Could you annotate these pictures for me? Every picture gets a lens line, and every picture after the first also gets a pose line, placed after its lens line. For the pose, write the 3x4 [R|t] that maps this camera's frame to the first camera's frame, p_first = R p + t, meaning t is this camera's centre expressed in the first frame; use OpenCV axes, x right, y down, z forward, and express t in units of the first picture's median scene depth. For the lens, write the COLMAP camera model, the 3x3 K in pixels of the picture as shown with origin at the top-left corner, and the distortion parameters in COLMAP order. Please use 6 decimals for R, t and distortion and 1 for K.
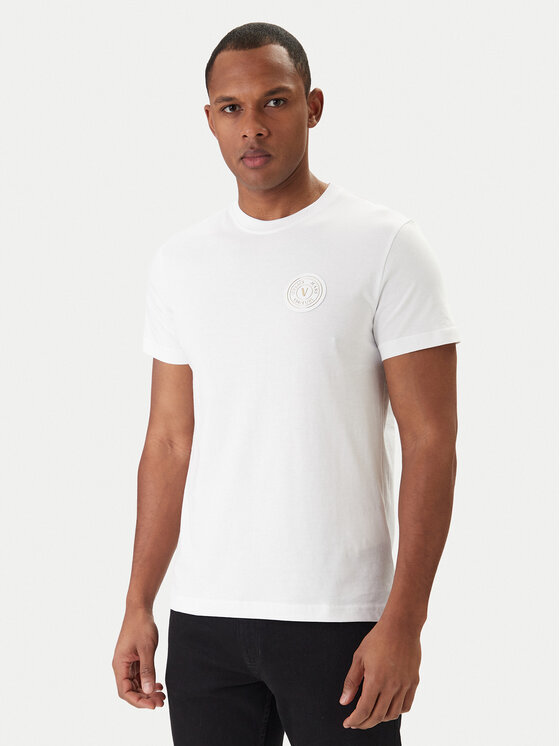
lens RADIAL K [[1048.1, 0, 280.0], [0, 1048.1, 373.0], [0, 0, 1]] dist [-0.106186, 0.034267]
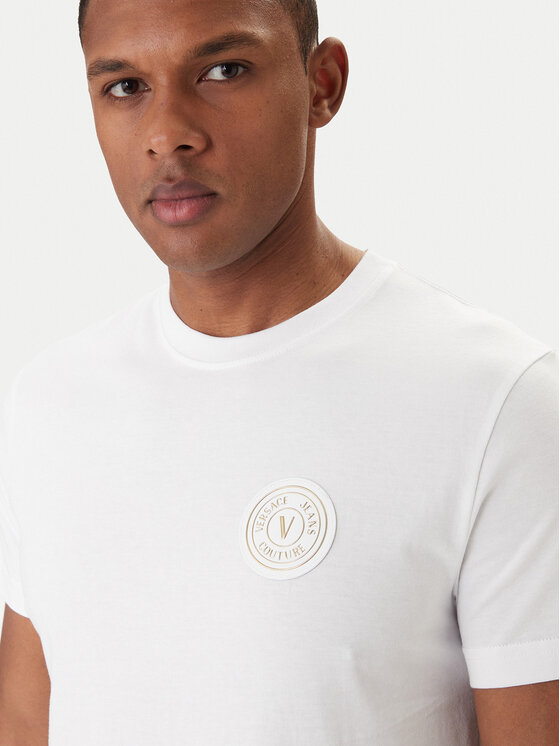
lens RADIAL K [[1069.6, 0, 280.0], [0, 1069.6, 373.0], [0, 0, 1]] dist [-0.172967, 0.015767]
pose [[0.993092, 0.009698, -0.116936, 0.068839], [-0.008963, 0.999937, 0.006809, -0.138916], [0.116994, -0.005714, 0.993116, 0.571292]]
